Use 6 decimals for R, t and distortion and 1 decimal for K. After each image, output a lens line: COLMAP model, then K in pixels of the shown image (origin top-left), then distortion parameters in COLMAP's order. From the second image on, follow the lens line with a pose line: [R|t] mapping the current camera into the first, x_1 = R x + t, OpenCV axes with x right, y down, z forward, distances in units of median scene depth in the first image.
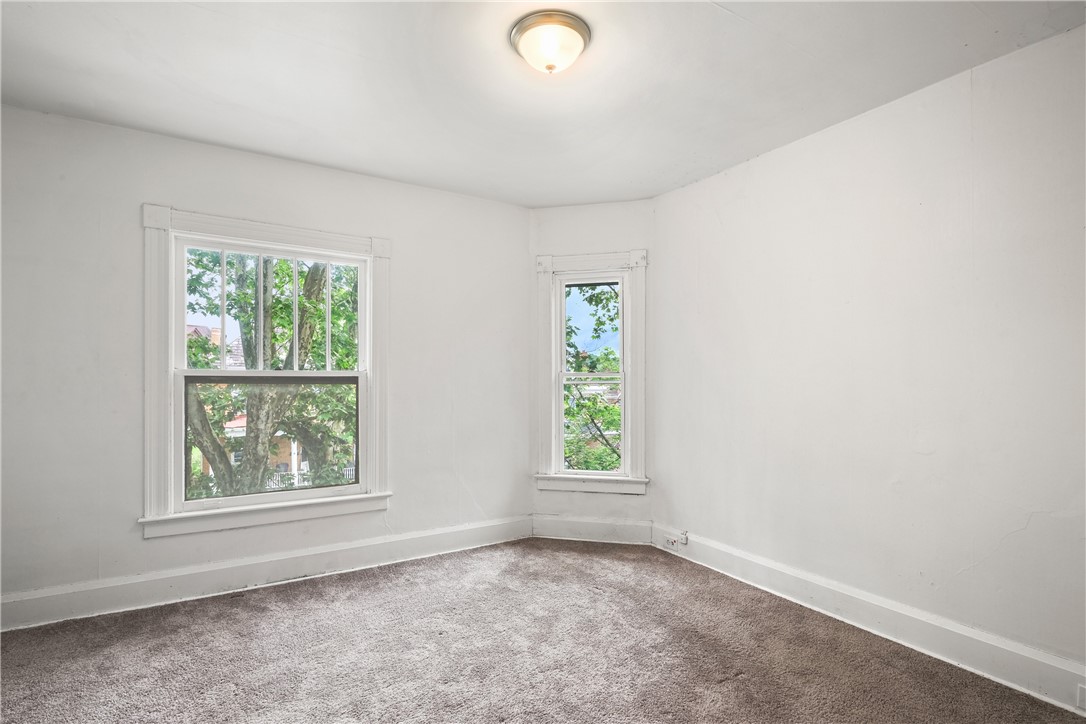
lens RADIAL K [[528.1, 0, 536.9], [0, 528.1, 359.8], [0, 0, 1]] dist [-0.002102, -0.002264]
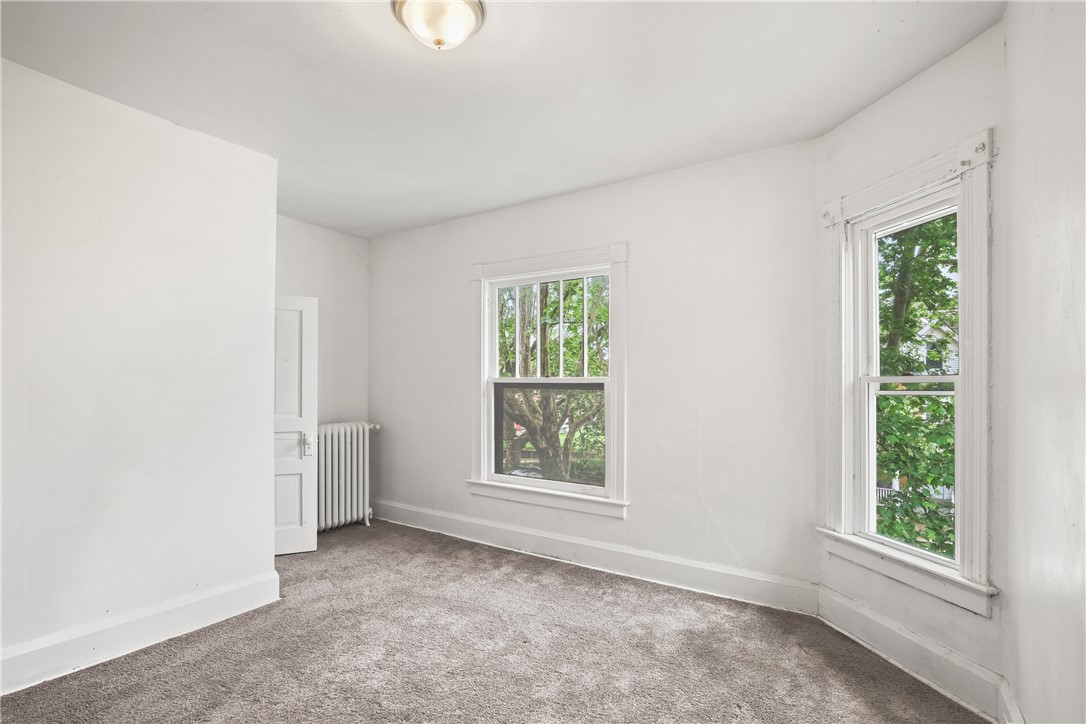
lens RADIAL K [[528.1, 0, 539.0], [0, 528.1, 368.4], [0, 0, 1]] dist [-0.002102, -0.002264]
pose [[0.412700, -0.026306, -0.910487, 0.562248], [0.027756, 0.999482, -0.016297, 0.017090], [0.910444, -0.018546, 0.413217, 0.471932]]
